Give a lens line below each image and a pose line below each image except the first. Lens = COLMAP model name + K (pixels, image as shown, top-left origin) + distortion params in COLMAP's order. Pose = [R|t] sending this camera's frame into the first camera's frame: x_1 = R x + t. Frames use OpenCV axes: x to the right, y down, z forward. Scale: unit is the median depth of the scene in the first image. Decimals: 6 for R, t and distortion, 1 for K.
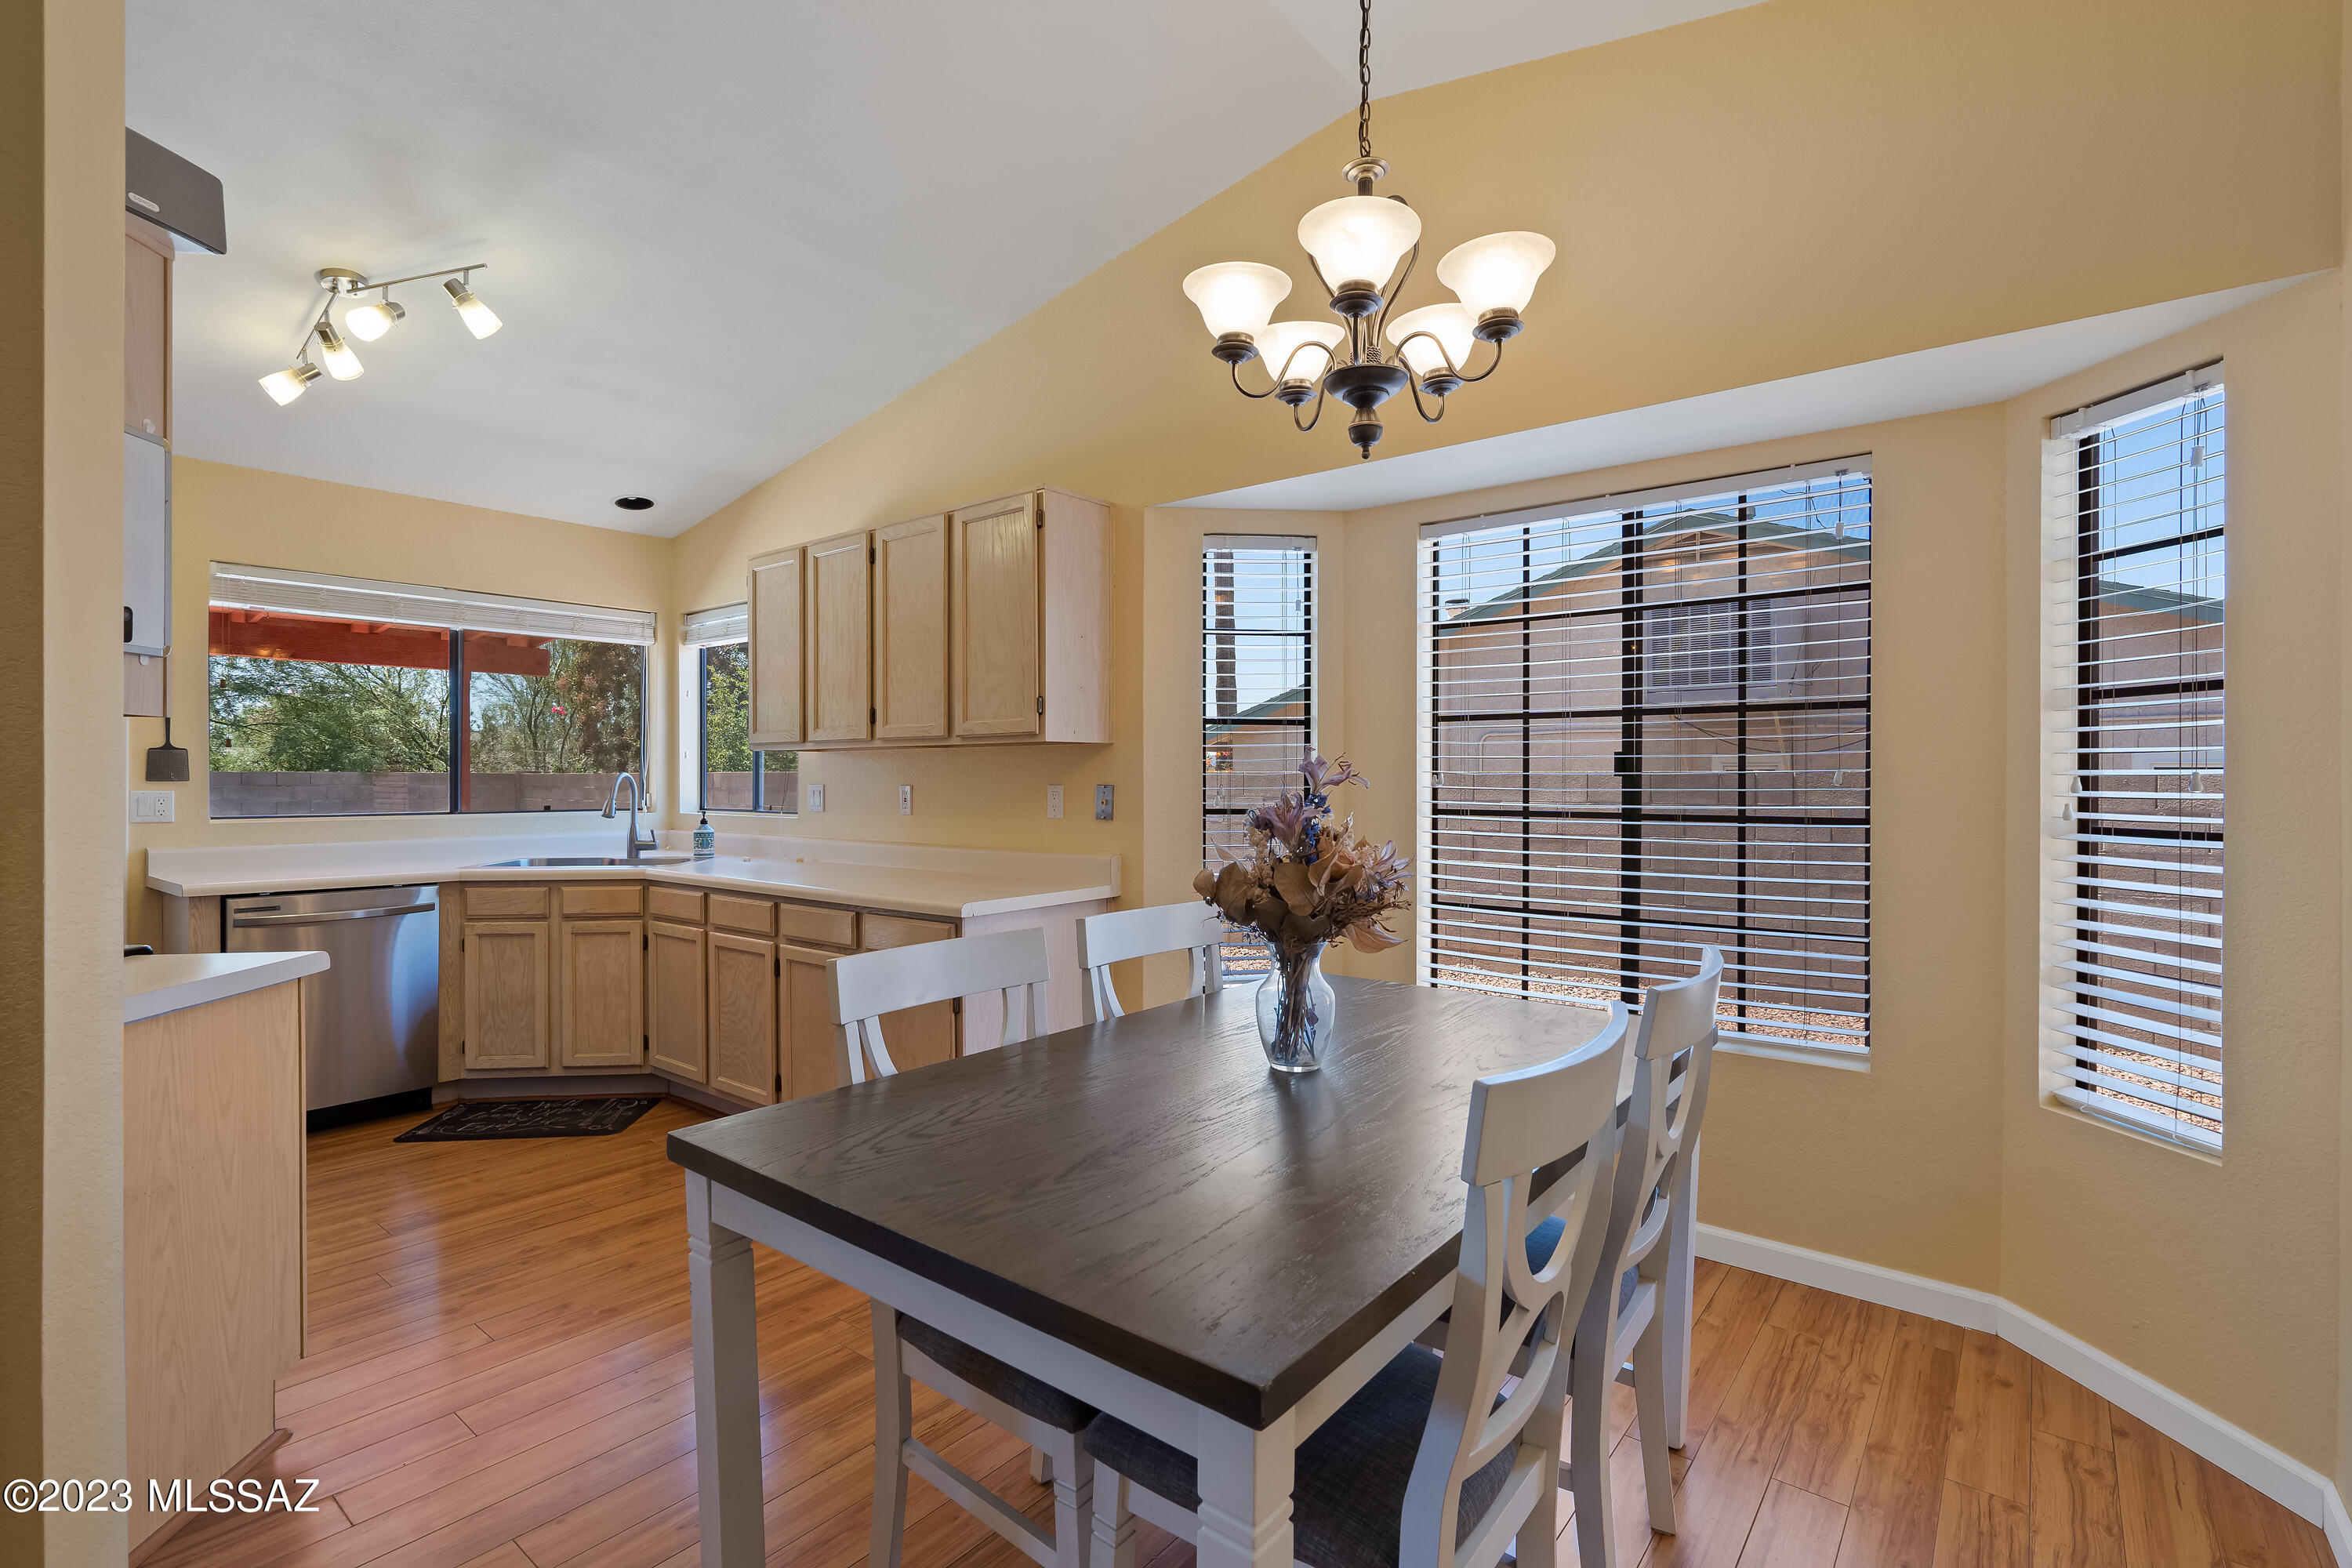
lens RADIAL K [[1072.5, 0, 1176.0], [0, 1072.5, 784.0], [0, 0, 1]] dist [0.000946, 0.000084]
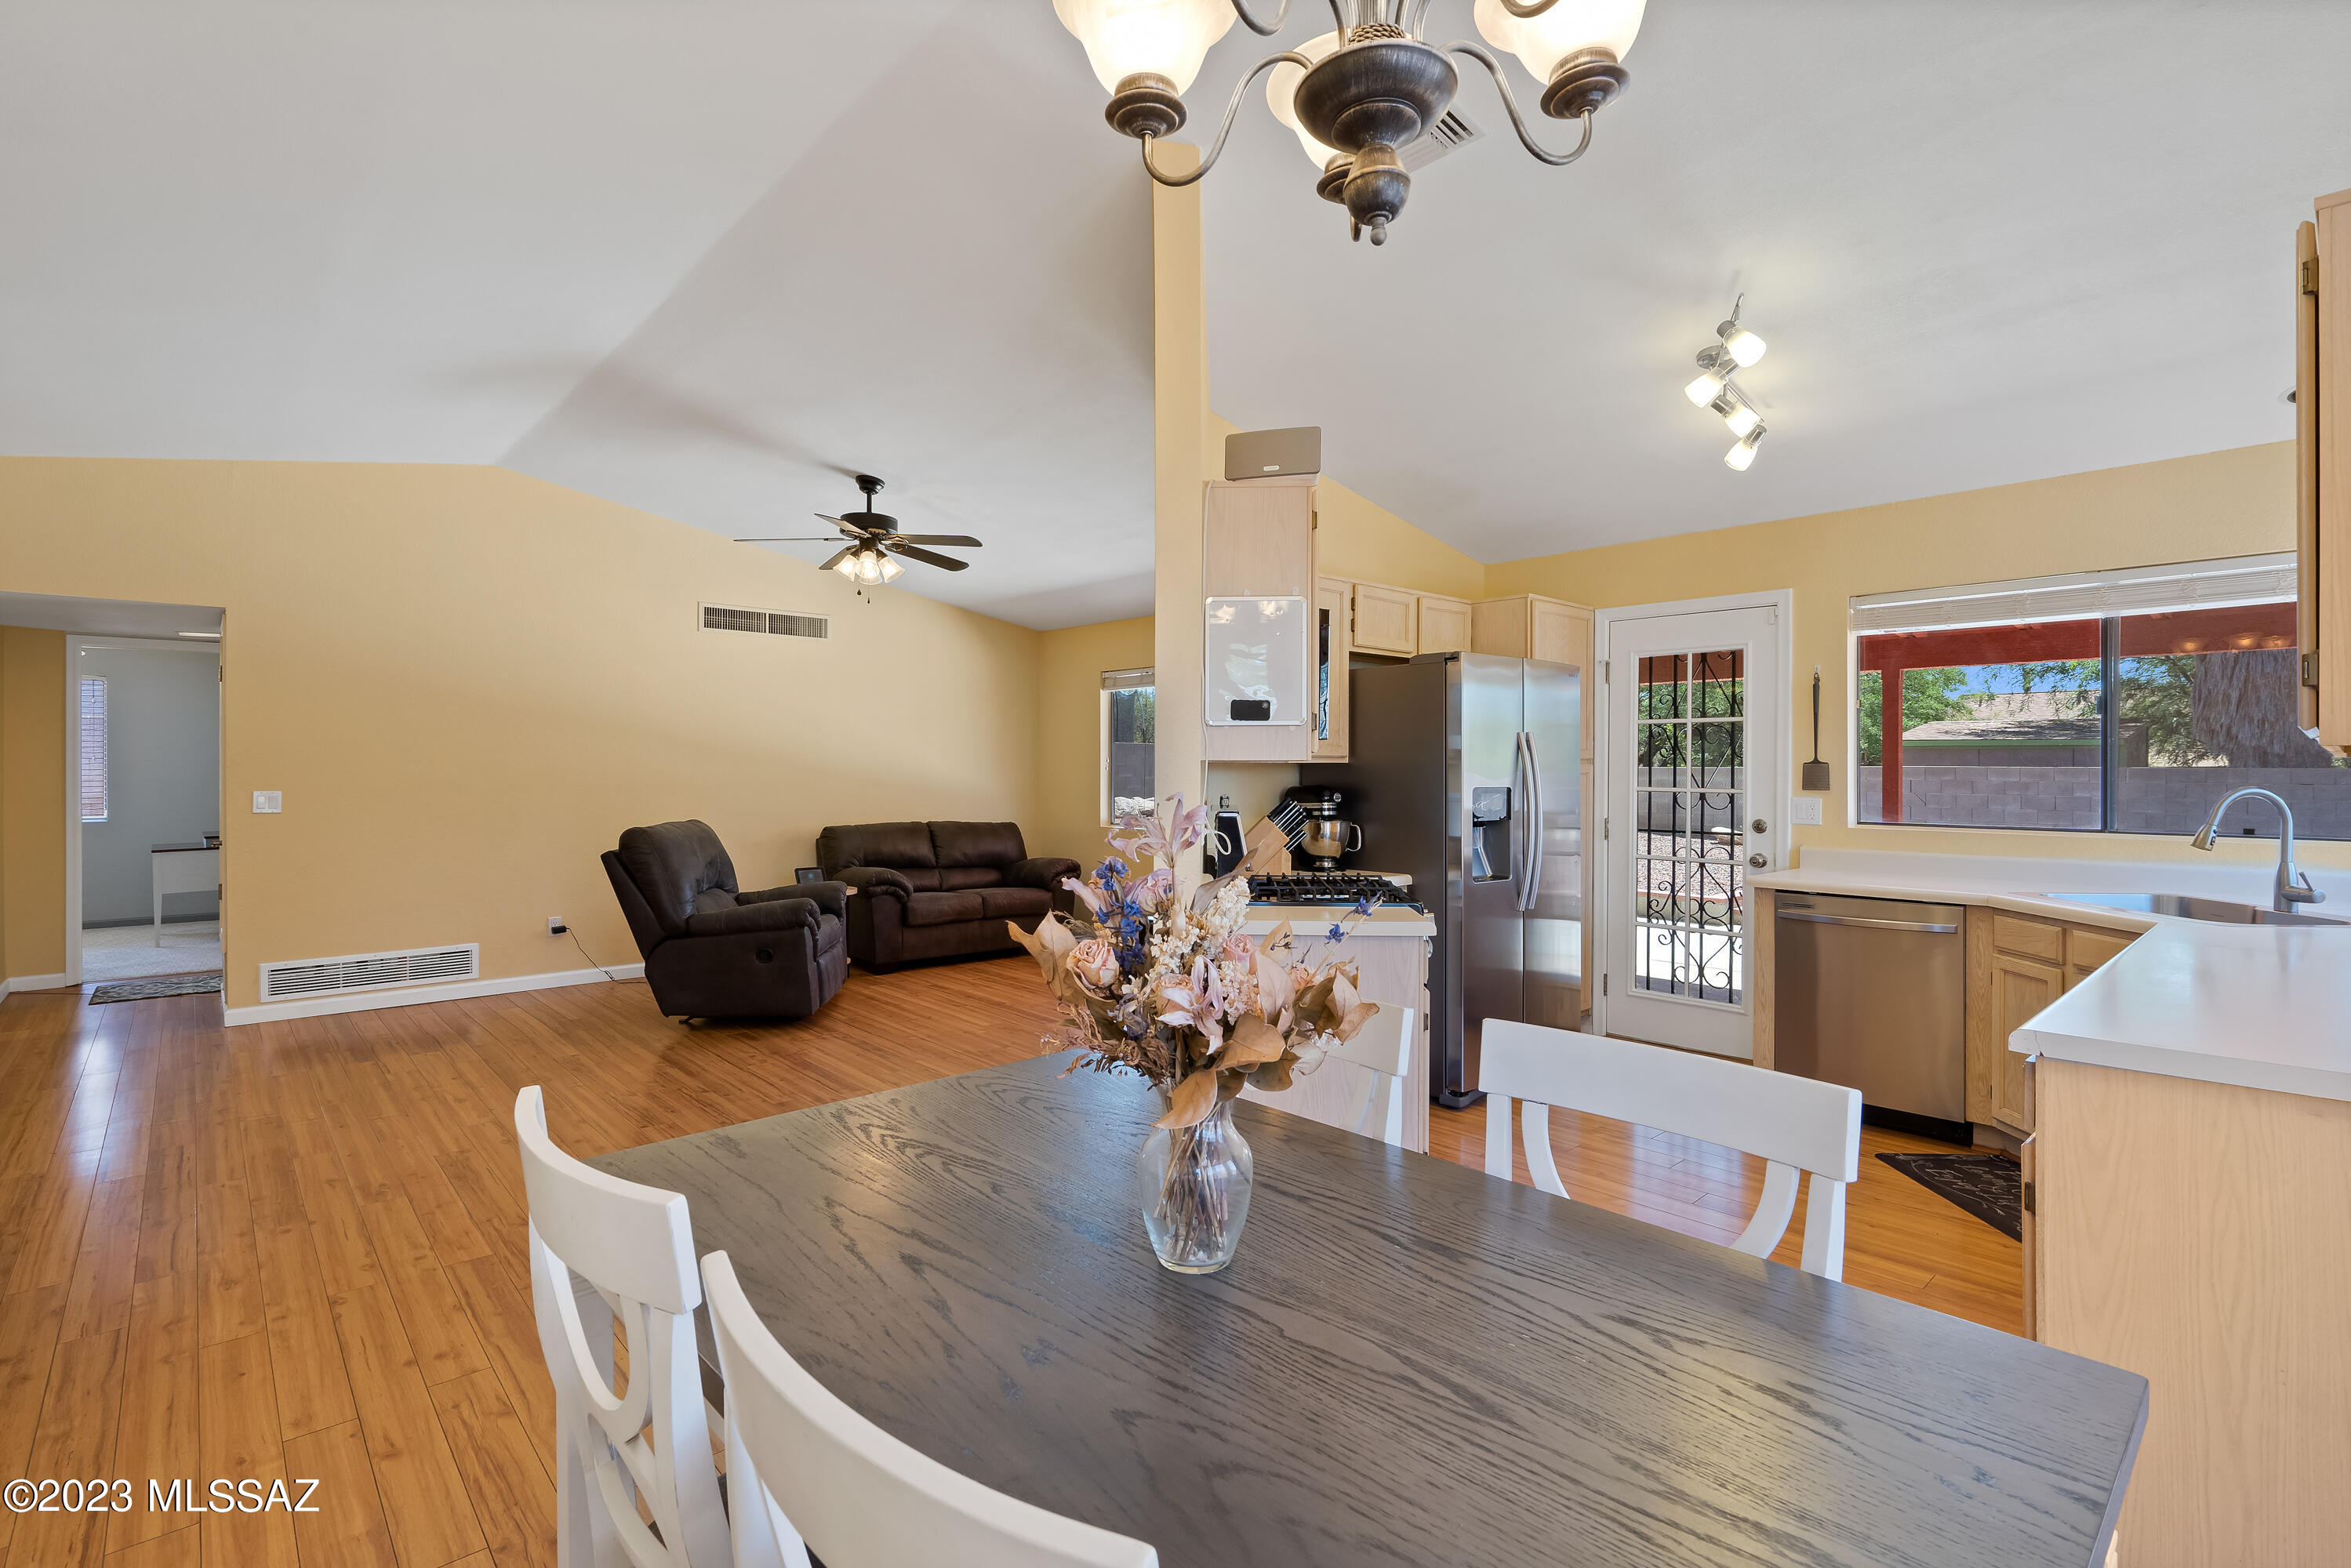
lens RADIAL K [[1071.9, 0, 1175.5], [0, 1071.9, 784.0], [0, 0, 1]] dist [0.000946, 0.000084]
pose [[-0.164660, 0.013017, -0.986264, 0.345376], [-0.005166, 0.999888, 0.014060, -0.022704], [0.986337, 0.007411, -0.164574, 0.489065]]
